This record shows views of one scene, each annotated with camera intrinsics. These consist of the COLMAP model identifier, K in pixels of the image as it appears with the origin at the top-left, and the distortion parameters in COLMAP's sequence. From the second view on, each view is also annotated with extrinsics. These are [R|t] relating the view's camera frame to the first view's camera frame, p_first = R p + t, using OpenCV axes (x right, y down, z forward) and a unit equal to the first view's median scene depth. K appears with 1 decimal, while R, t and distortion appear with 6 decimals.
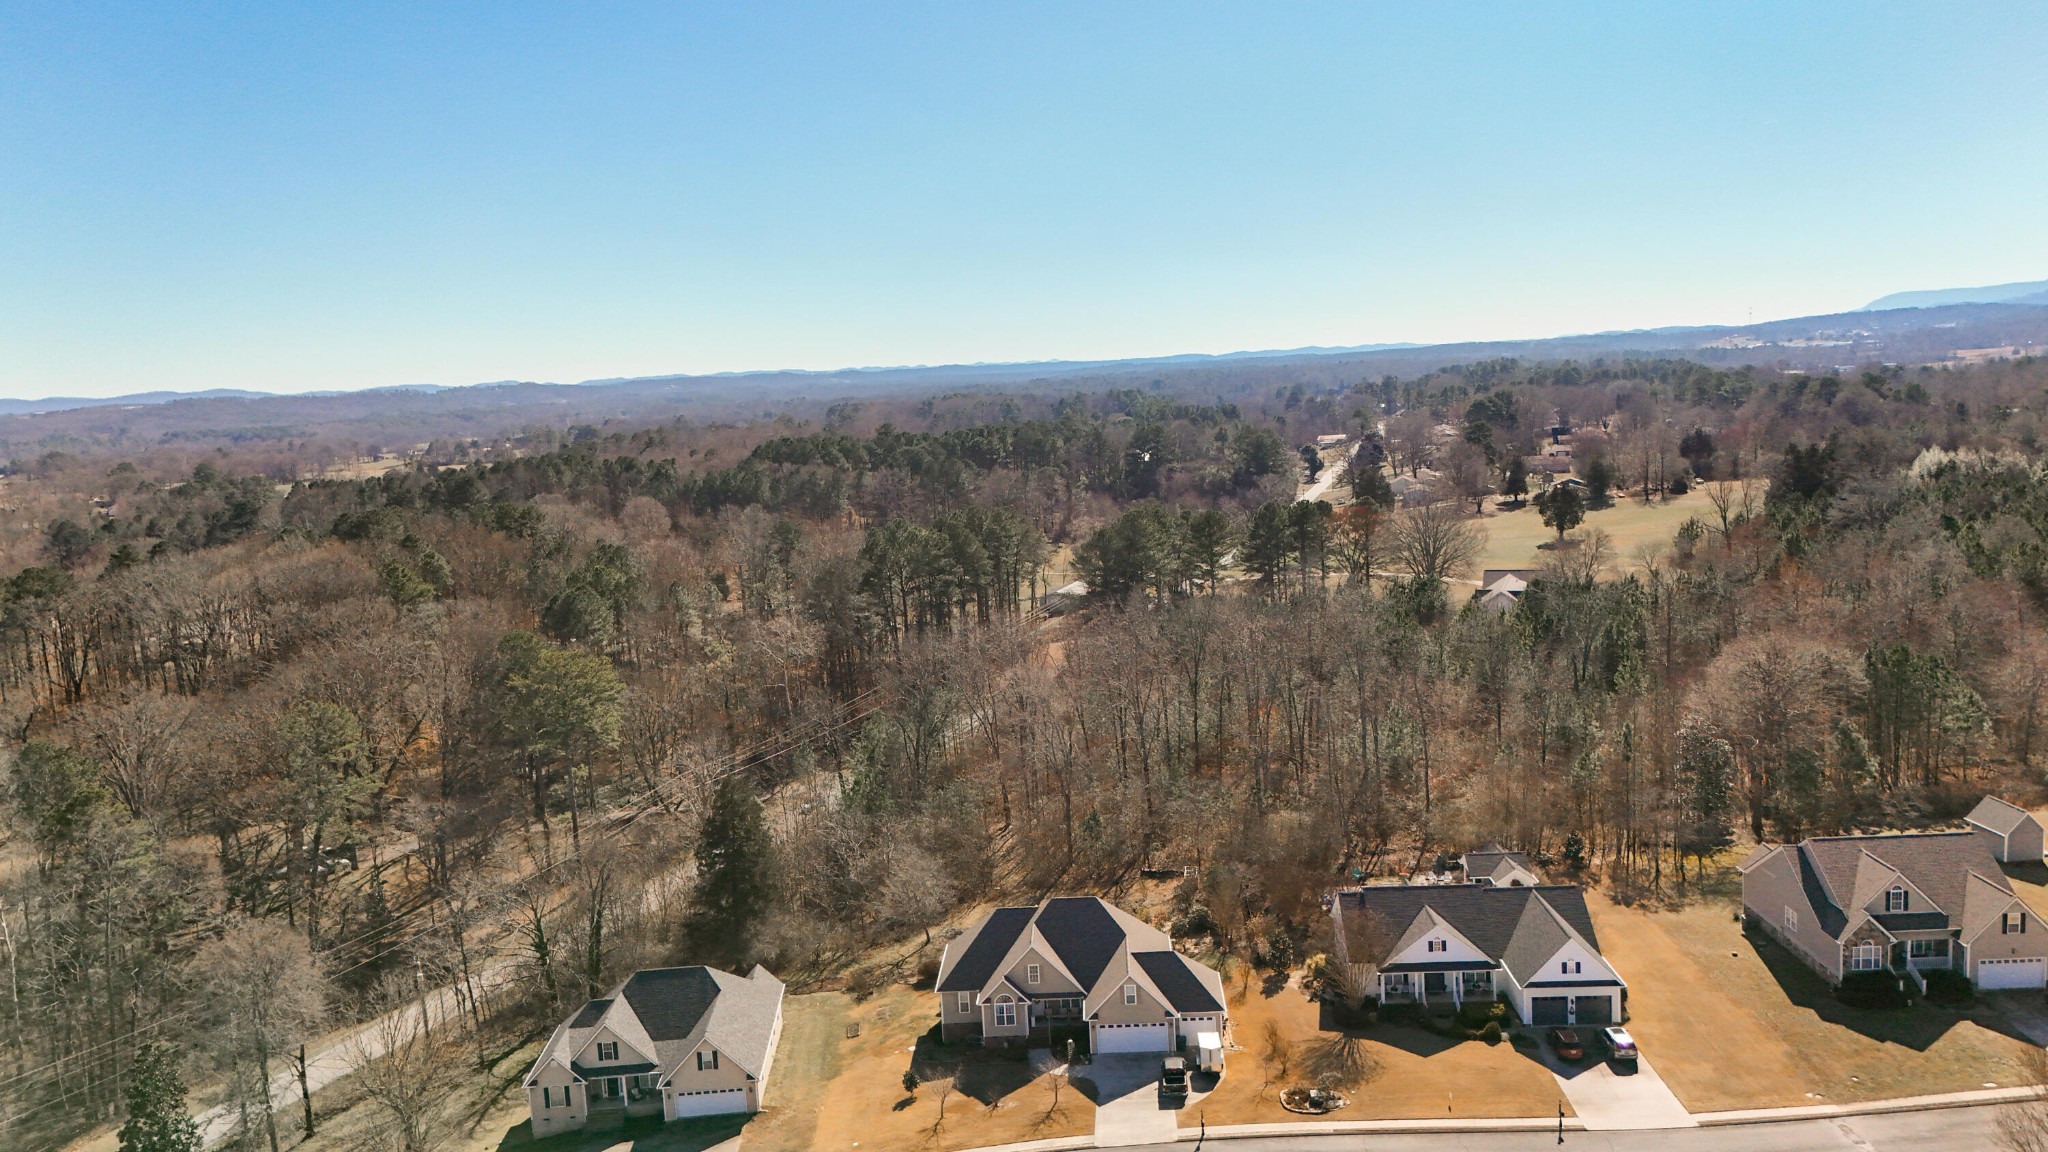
lens RADIAL K [[1500.8, 0, 1024.0], [0, 1500.8, 576.0], [0, 0, 1]] dist [0.079642, -0.078792]
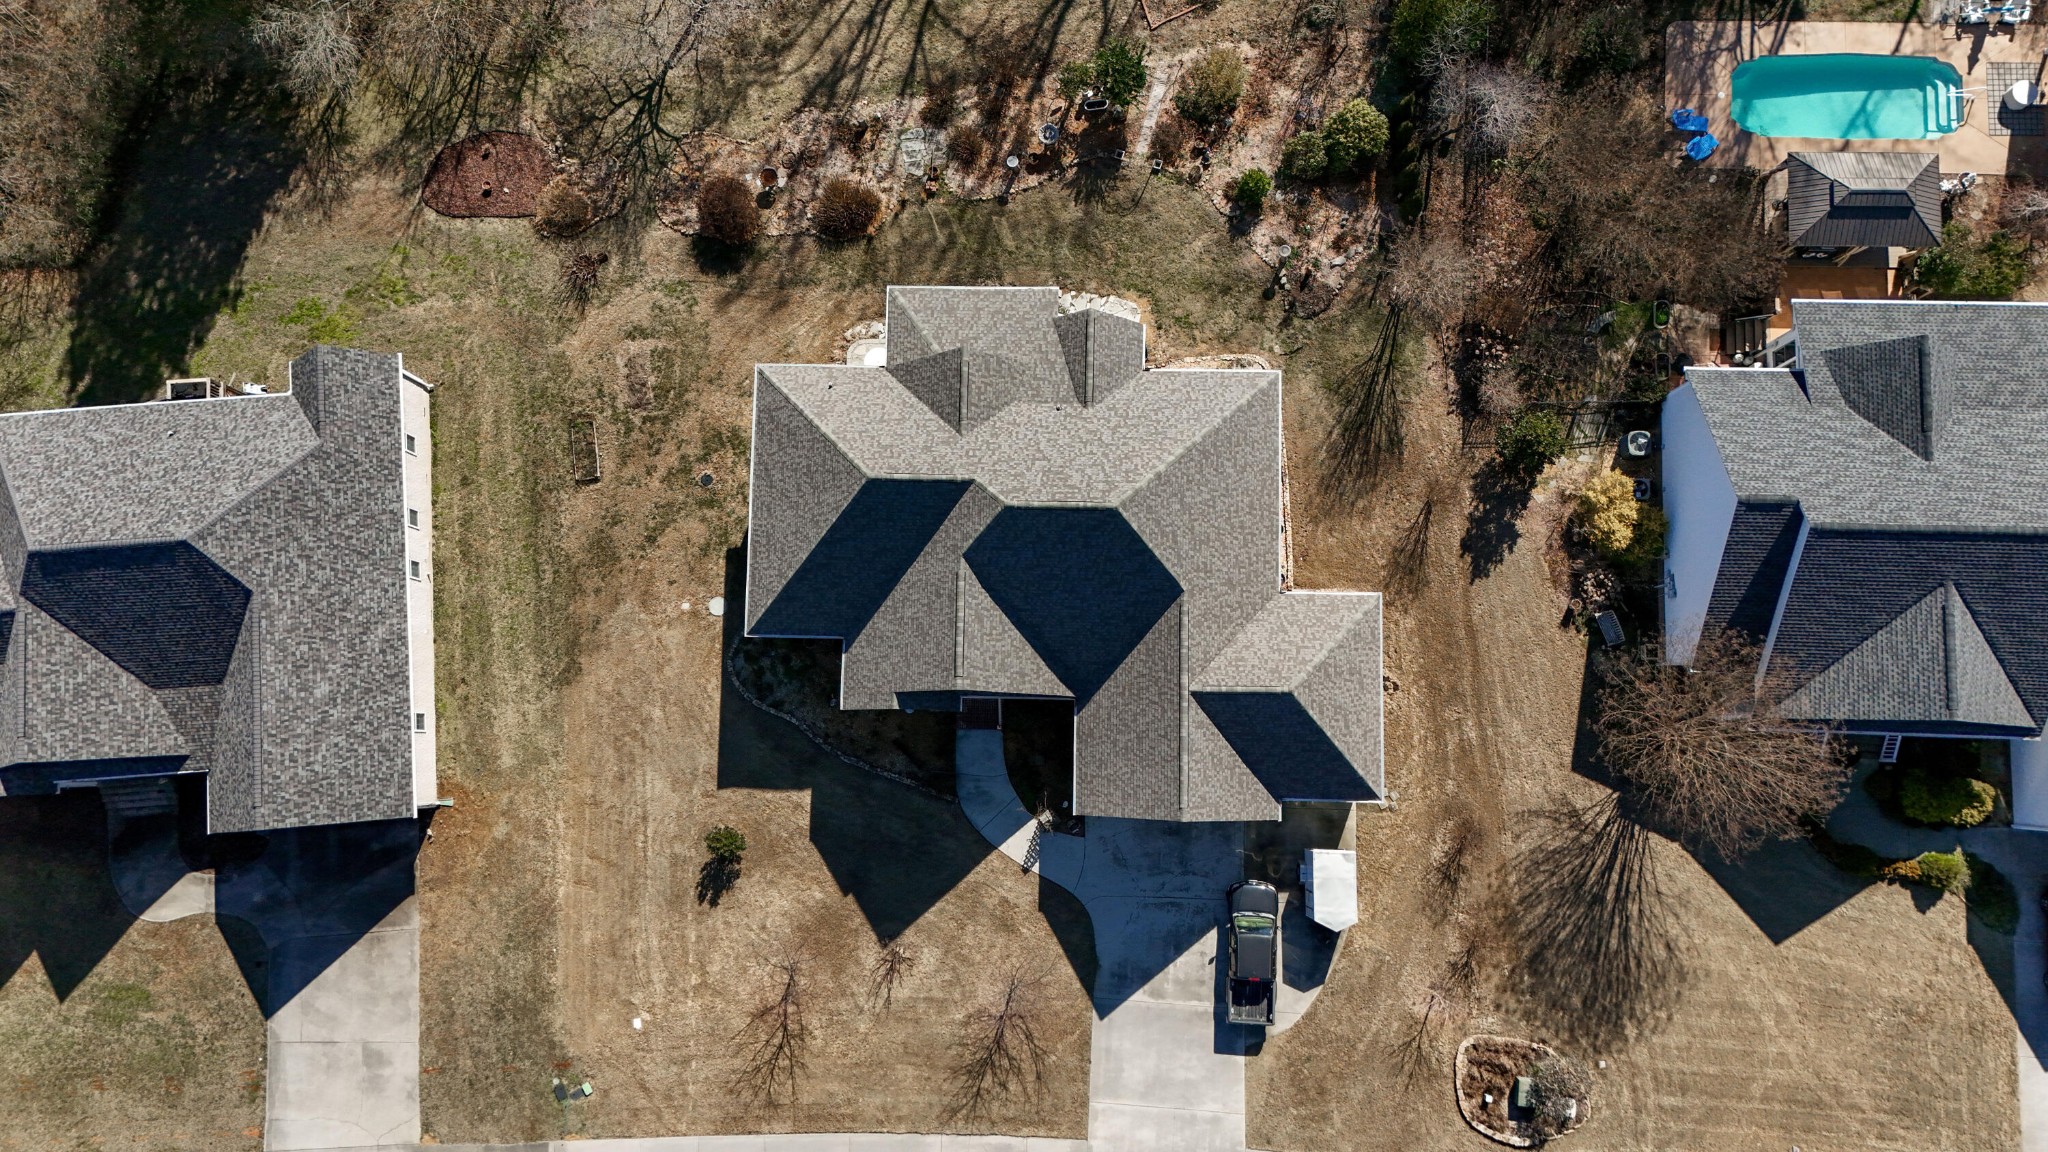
lens RADIAL K [[1500.8, 0, 1024.0], [0, 1500.8, 576.0], [0, 0, 1]] dist [0.079642, -0.078792]
pose [[0.999406, -0.025040, 0.023684, 0.015504], [-0.016725, 0.248484, 0.968492, -0.175720], [-0.030136, -0.968312, 0.247917, 0.969015]]
